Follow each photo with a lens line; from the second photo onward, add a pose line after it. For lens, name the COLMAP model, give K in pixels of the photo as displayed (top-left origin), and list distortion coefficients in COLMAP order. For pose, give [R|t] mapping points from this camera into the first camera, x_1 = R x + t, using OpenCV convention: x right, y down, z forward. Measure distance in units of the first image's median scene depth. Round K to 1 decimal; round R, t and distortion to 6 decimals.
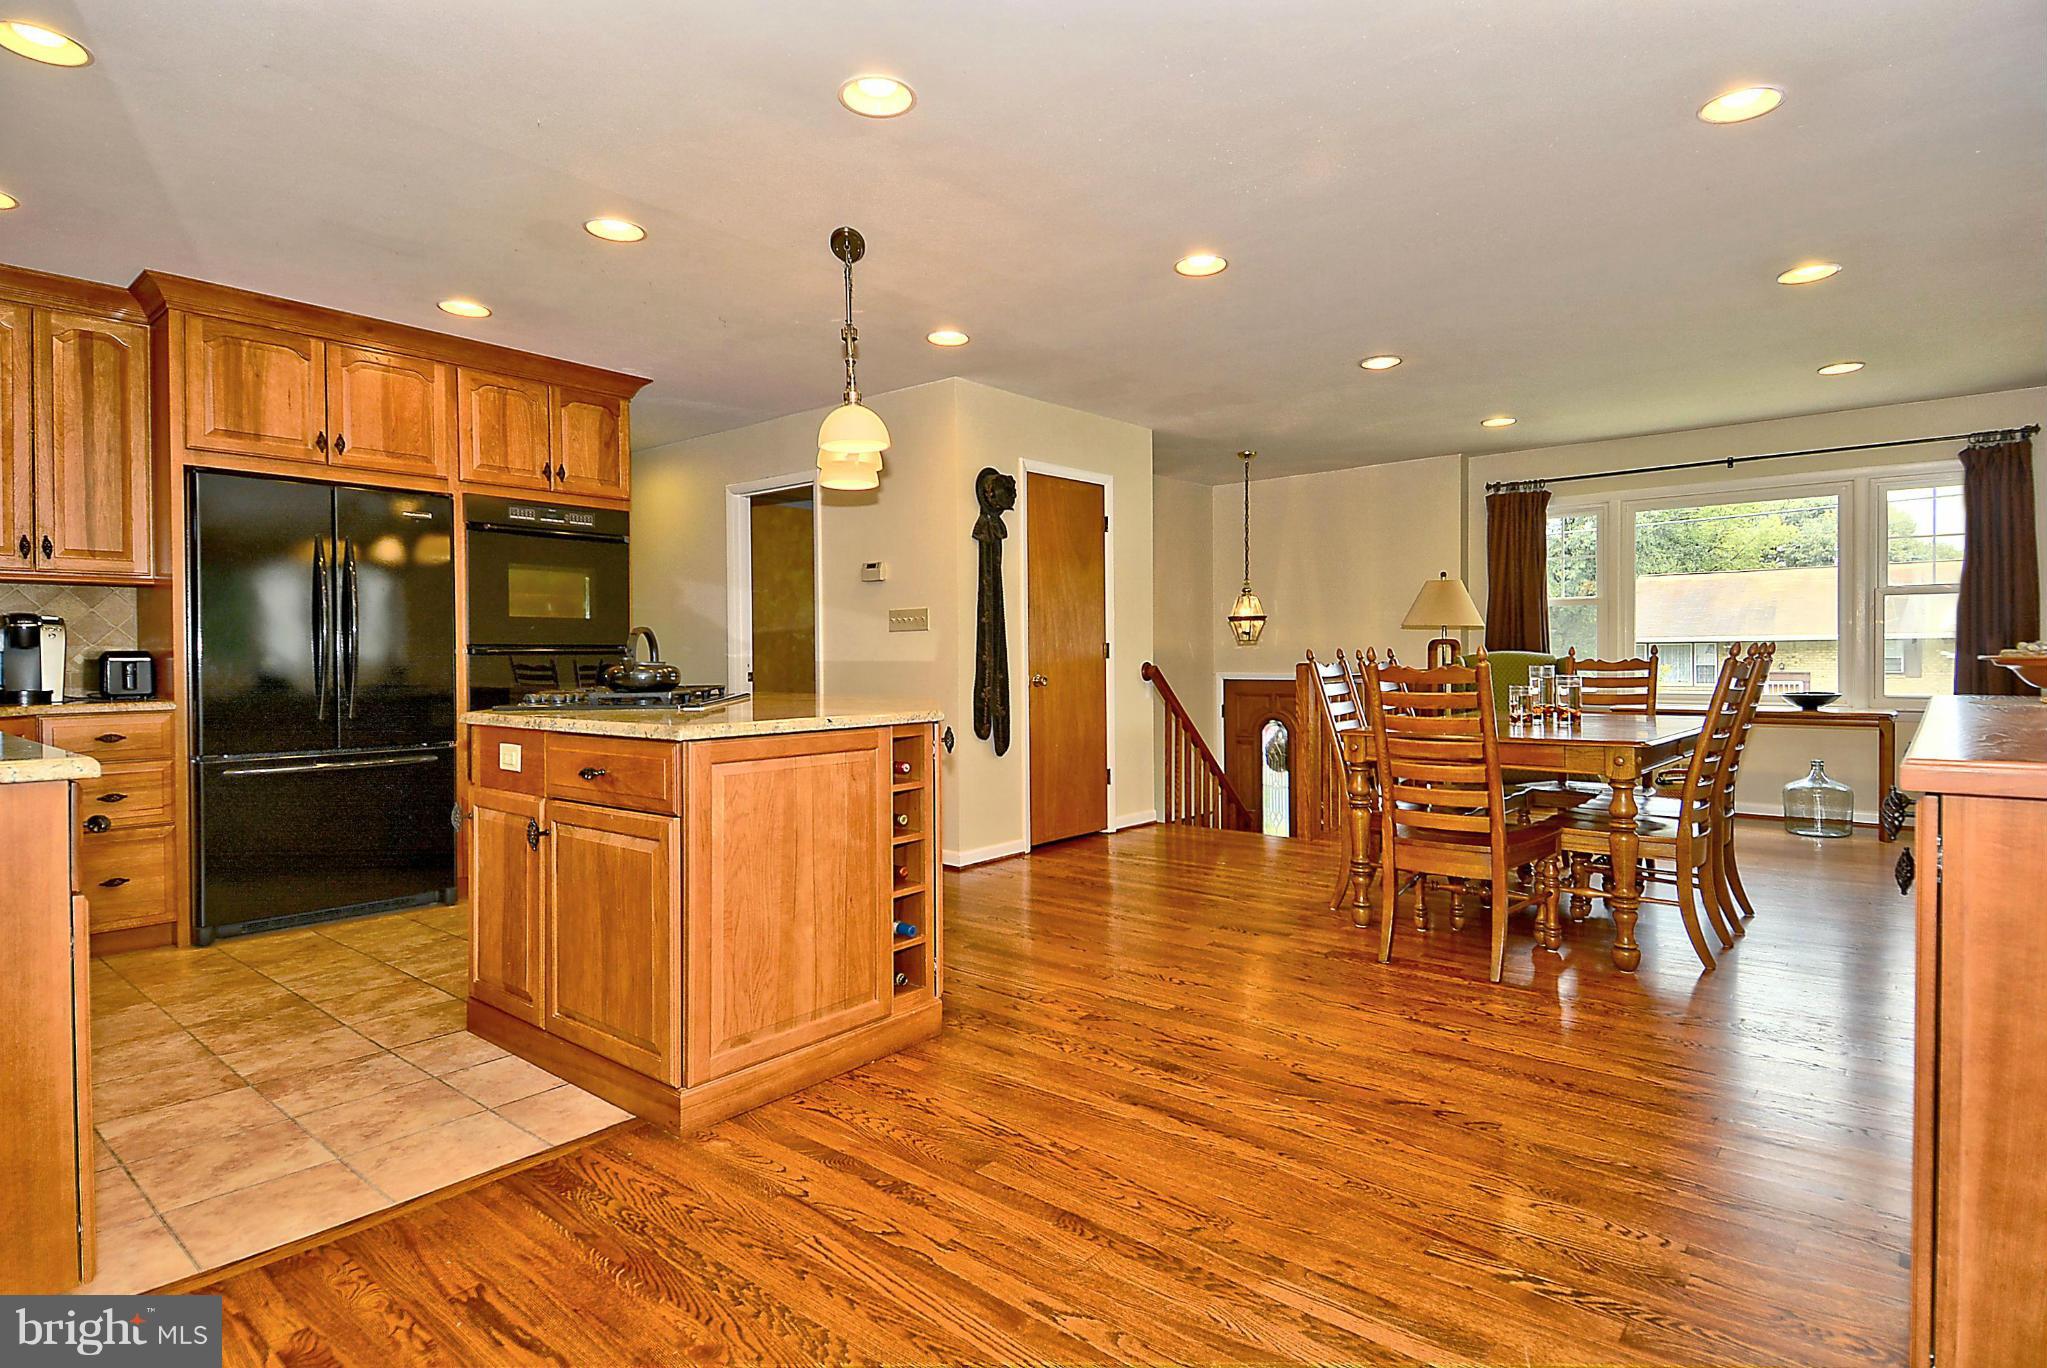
lens RADIAL K [[1065.9, 0, 1020.6], [0, 1065.9, 666.1], [0, 0, 1]] dist [0.066398, -0.049804]
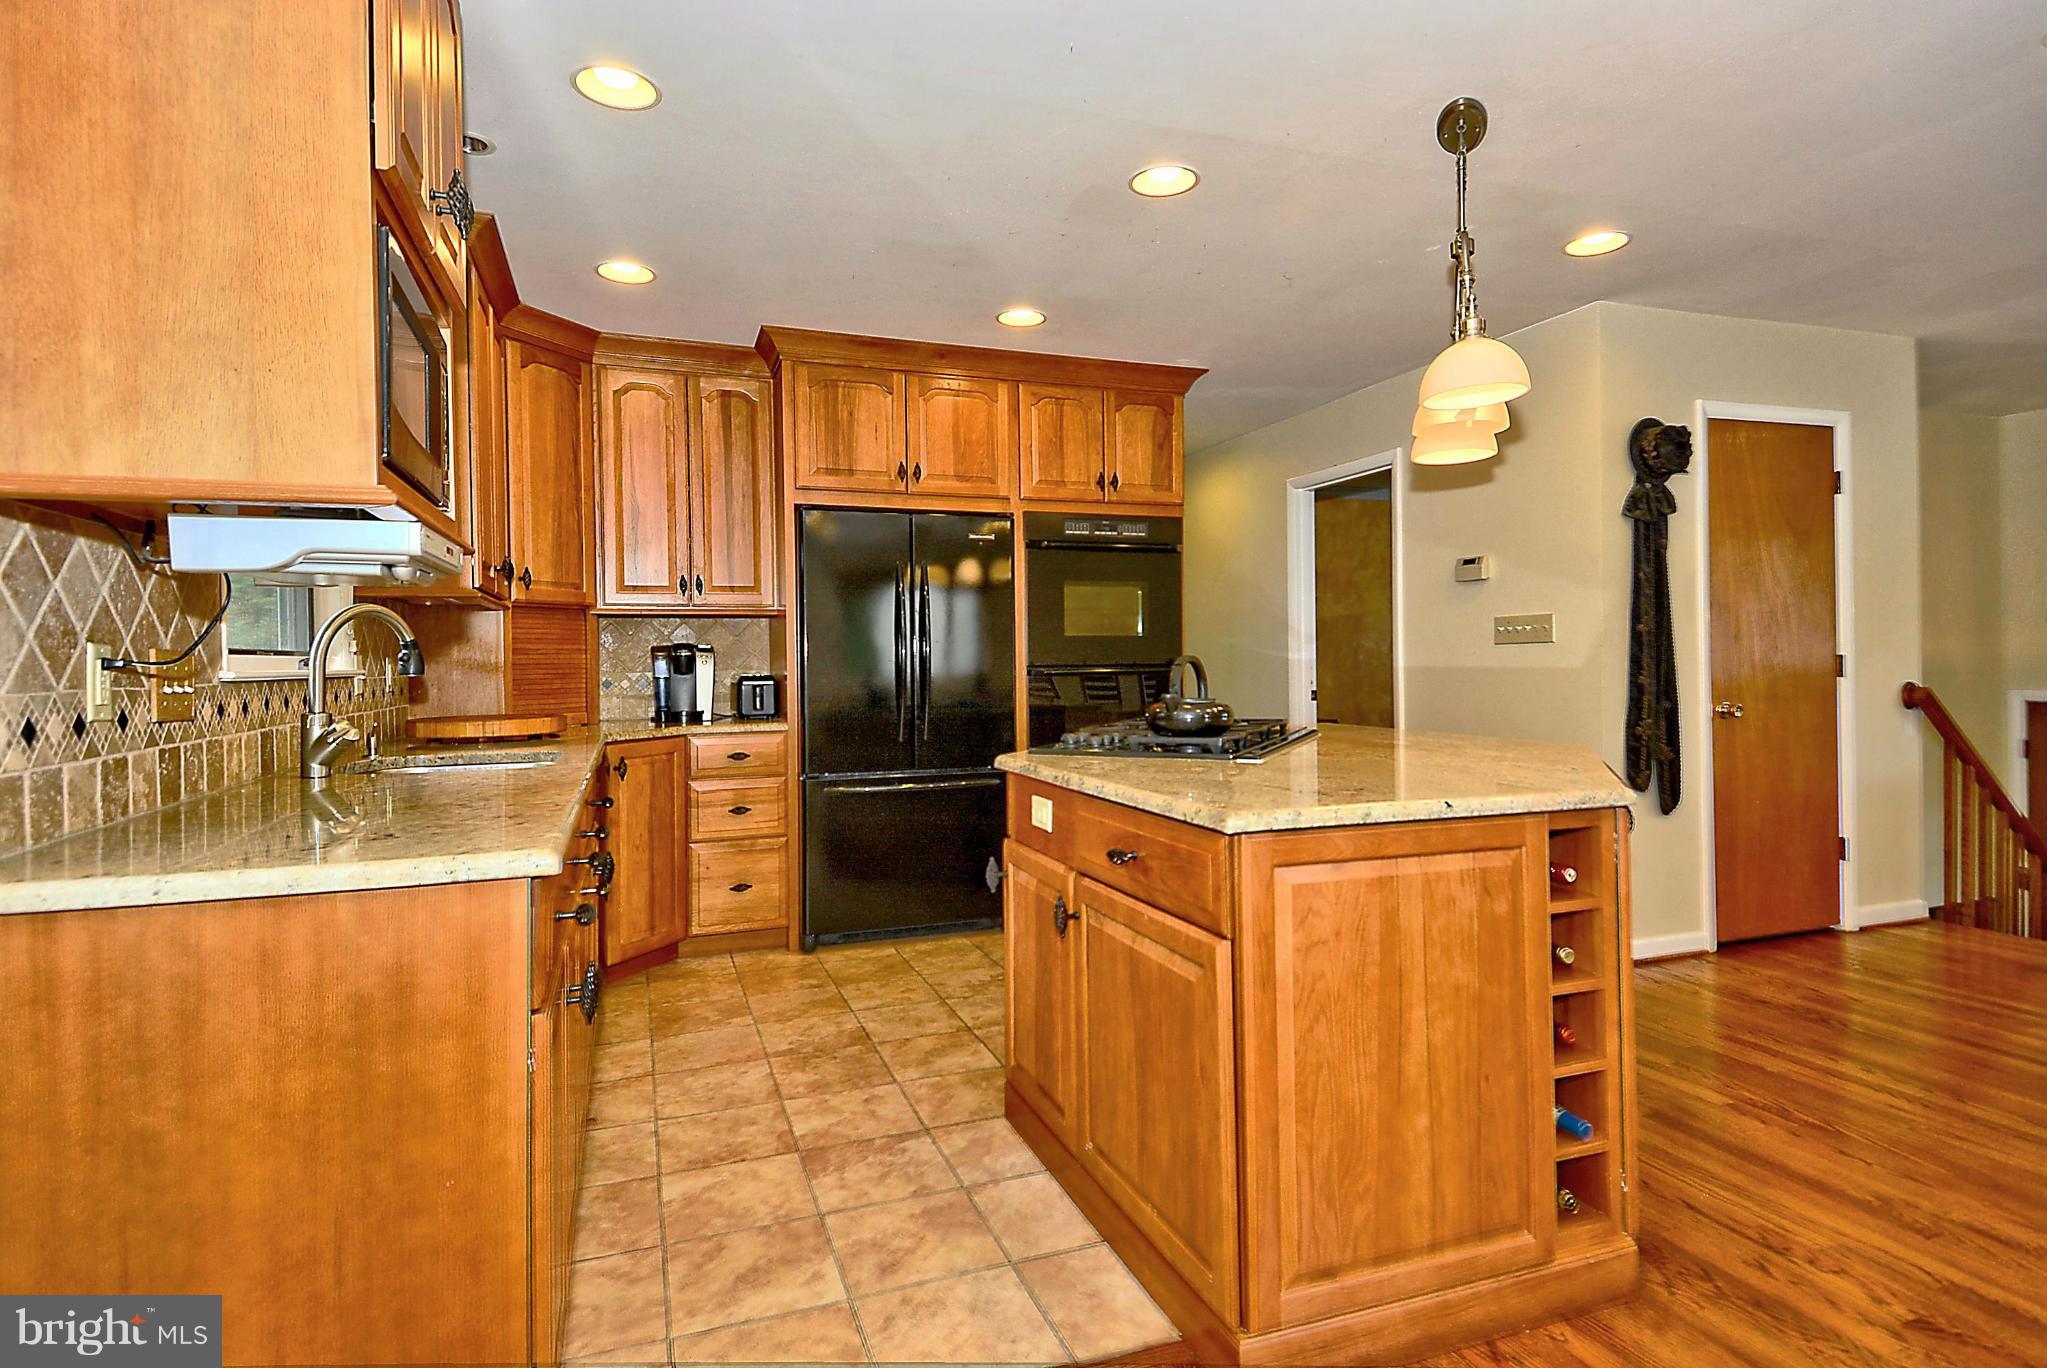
lens RADIAL K [[1065.9, 0, 1020.6], [0, 1065.9, 666.1], [0, 0, 1]] dist [0.066398, -0.049804]
pose [[0.872813, -0.002906, -0.488045, -0.054047], [0.002955, 0.999995, -0.000669, -0.022383], [0.488045, -0.000859, 0.872818, 0.183431]]
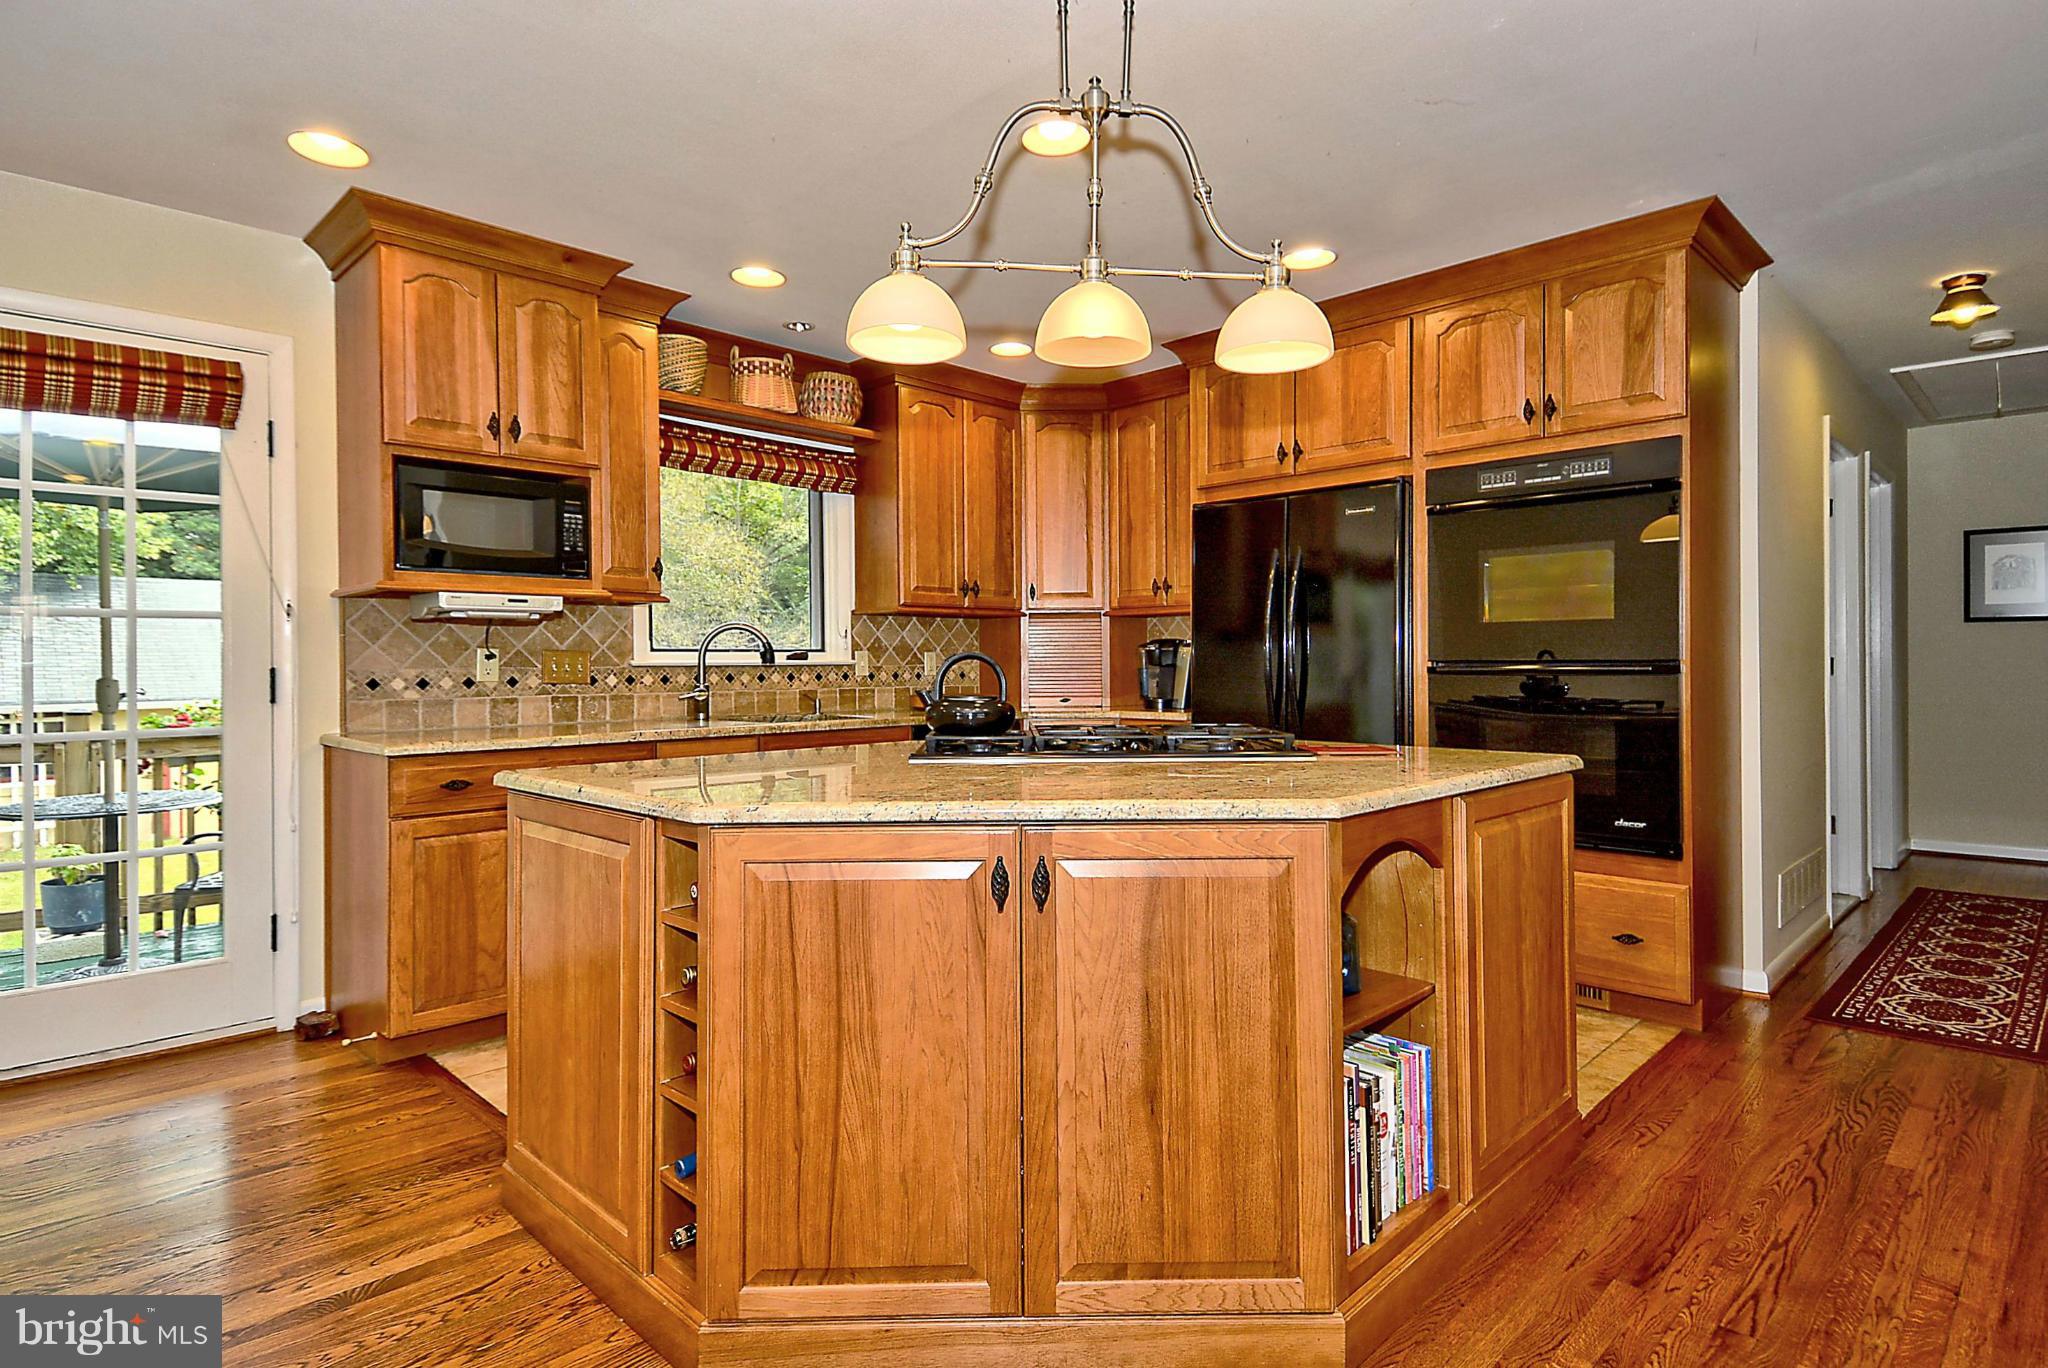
lens RADIAL K [[1066.4, 0, 1021.1], [0, 1066.4, 666.1], [0, 0, 1]] dist [0.066398, -0.049804]
pose [[-0.074352, 0.009989, -0.997182, 0.353873], [-0.002852, 0.999944, 0.010230, -0.027530], [0.997228, 0.003605, -0.074320, 0.904641]]
